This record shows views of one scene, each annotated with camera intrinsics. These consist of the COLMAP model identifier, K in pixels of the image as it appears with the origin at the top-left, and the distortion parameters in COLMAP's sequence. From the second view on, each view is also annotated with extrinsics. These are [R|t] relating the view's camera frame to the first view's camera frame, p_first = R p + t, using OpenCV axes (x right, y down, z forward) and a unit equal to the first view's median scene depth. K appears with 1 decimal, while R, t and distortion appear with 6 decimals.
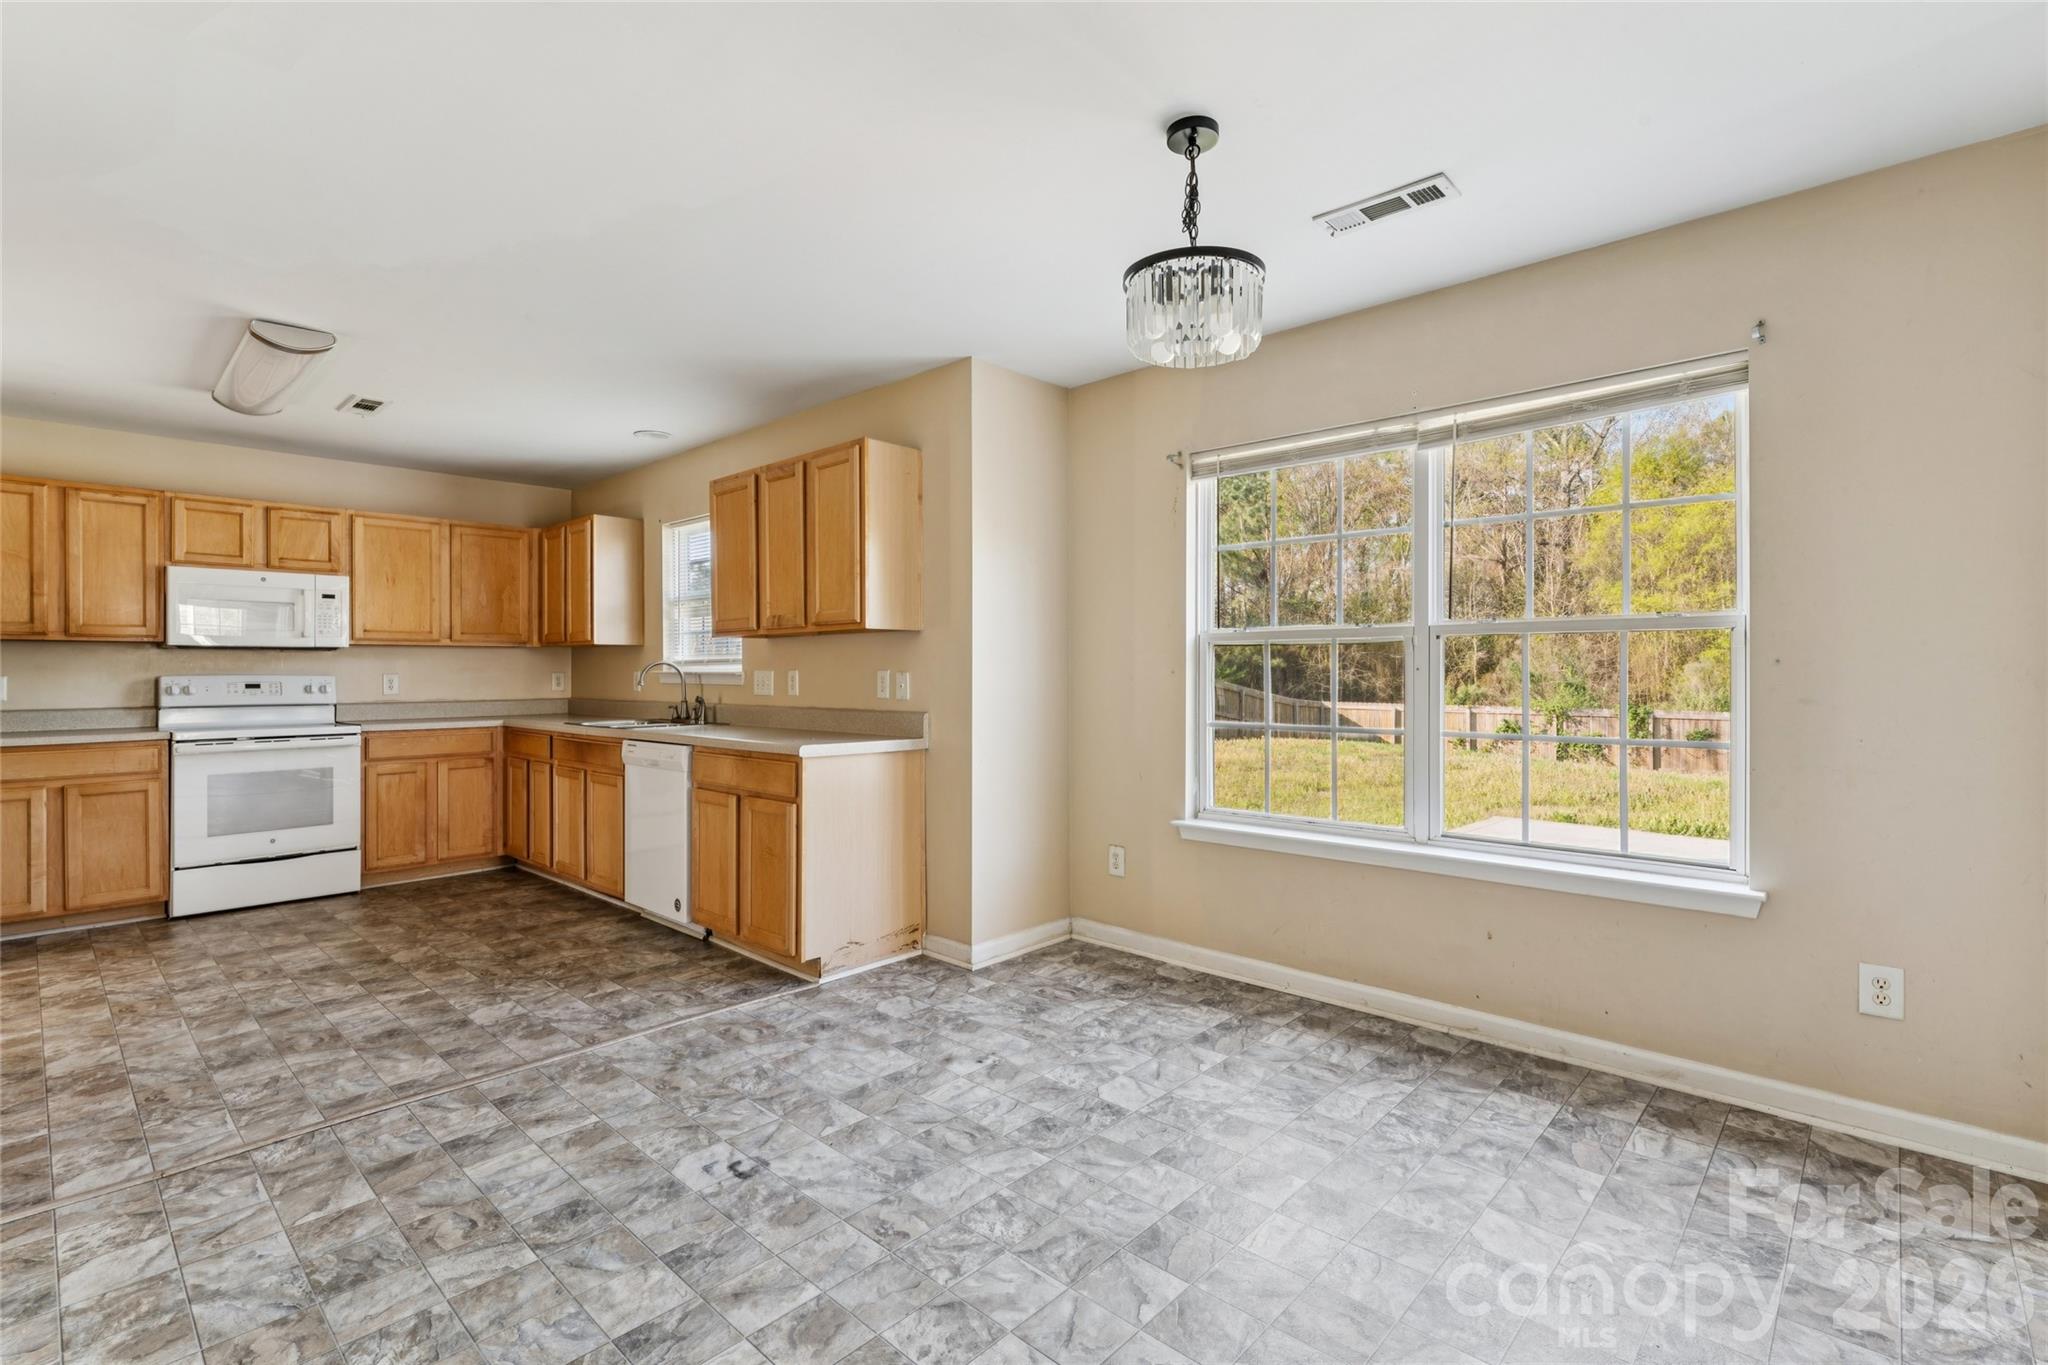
lens RADIAL K [[936.4, 0, 1031.2], [0, 936.4, 670.0], [0, 0, 1]] dist [-0.002700, 0.003164]
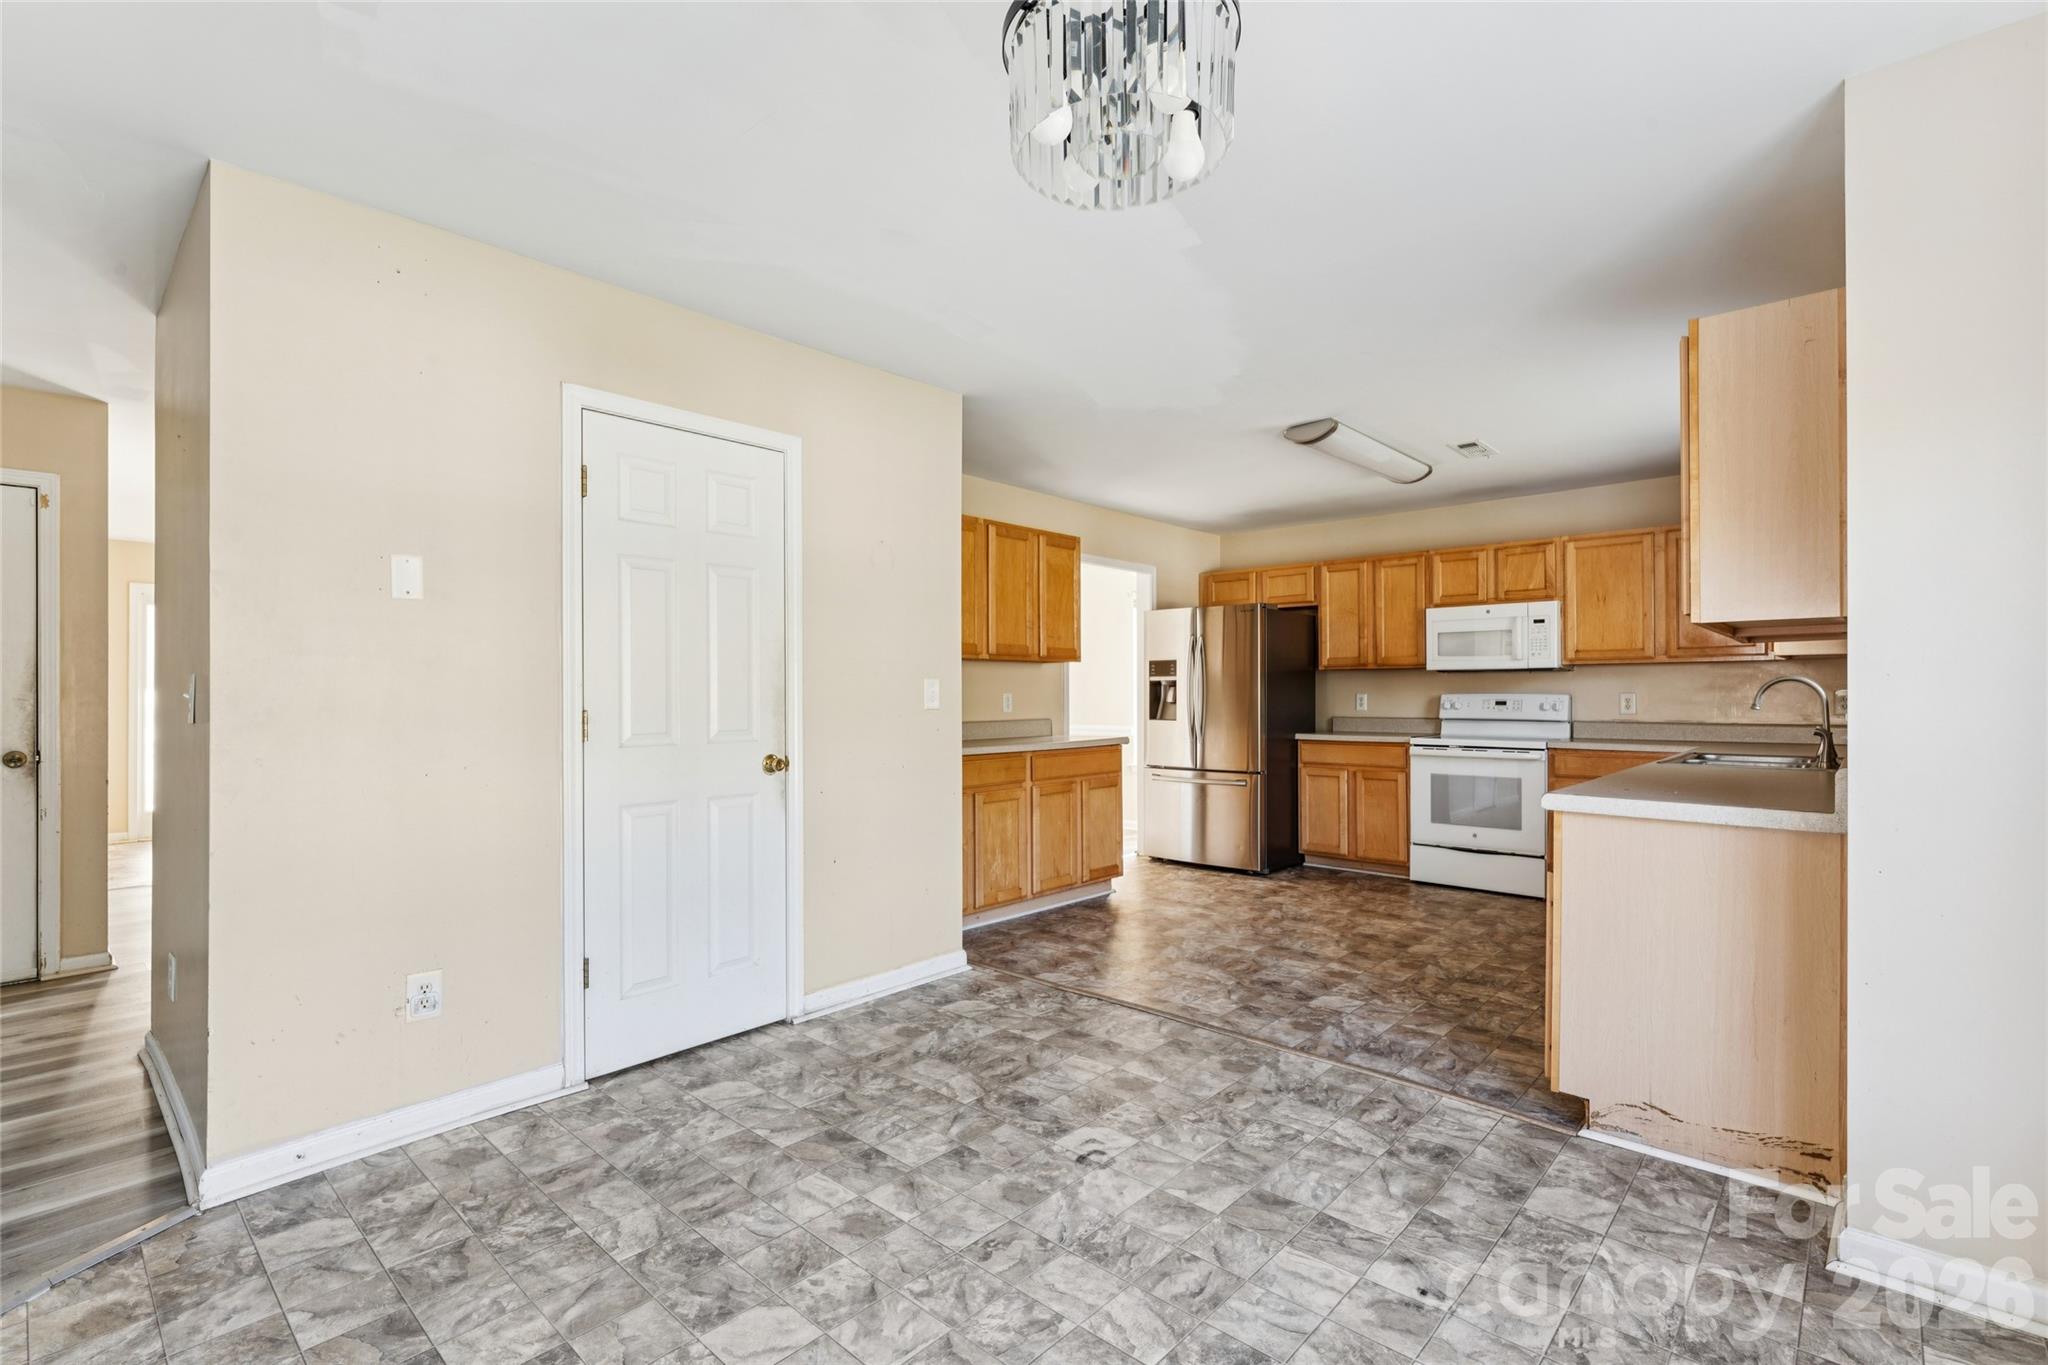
lens RADIAL K [[936.4, 0, 1016.2], [0, 936.4, 675.2], [0, 0, 1]] dist [-0.002700, 0.003164]
pose [[-0.002002, -0.015155, -0.999883, 0.410359], [0.001656, 0.999884, -0.015158, -0.001118], [0.999997, -0.001686, -0.001977, 0.487677]]
